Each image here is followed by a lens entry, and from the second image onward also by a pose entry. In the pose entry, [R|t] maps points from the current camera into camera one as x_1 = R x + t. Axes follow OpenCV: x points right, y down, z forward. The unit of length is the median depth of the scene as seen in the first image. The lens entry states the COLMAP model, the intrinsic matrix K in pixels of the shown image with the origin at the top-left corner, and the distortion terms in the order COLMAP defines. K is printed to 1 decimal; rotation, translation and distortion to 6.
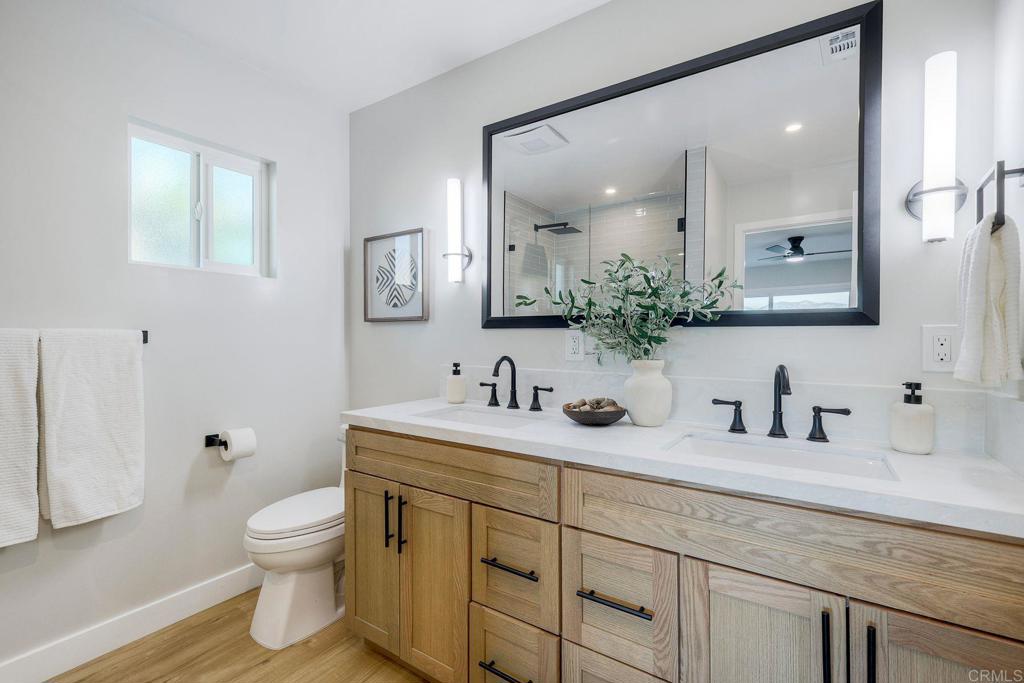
lens RADIAL K [[459.5, 0, 522.2], [0, 459.5, 338.7], [0, 0, 1]] dist [0.004839, -0.000973]
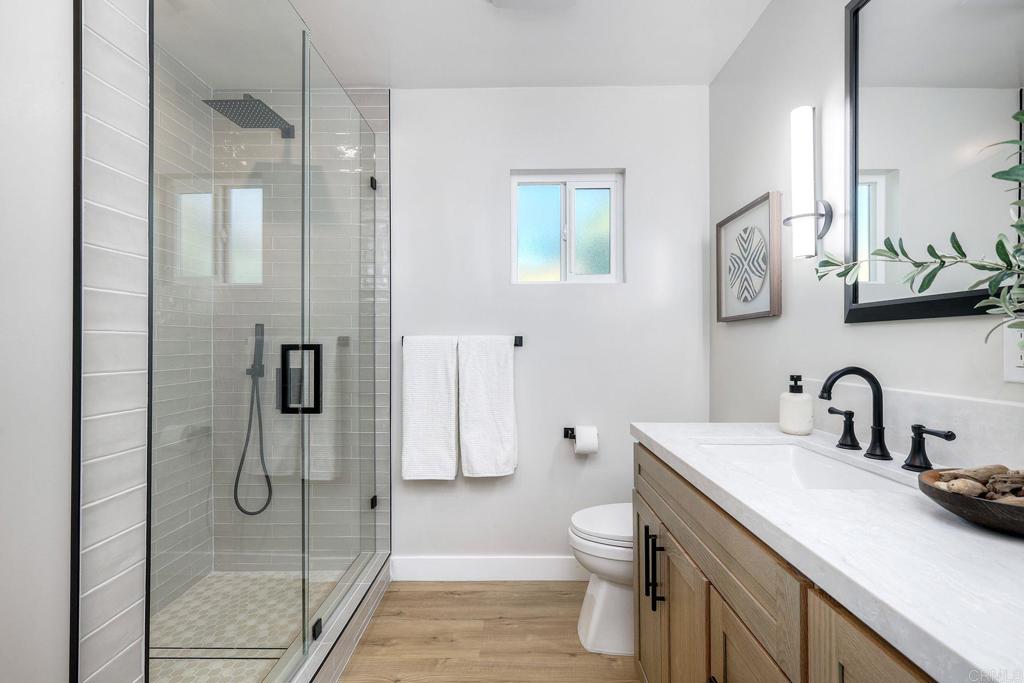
lens RADIAL K [[459.5, 0, 503.3], [0, 459.5, 341.5], [0, 0, 1]] dist [0.004839, -0.000973]
pose [[0.537282, -0.010372, -0.843339, 0.215592], [0.002940, 0.999941, -0.010425, 0.009133], [0.843398, 0.003122, 0.537281, 0.286811]]
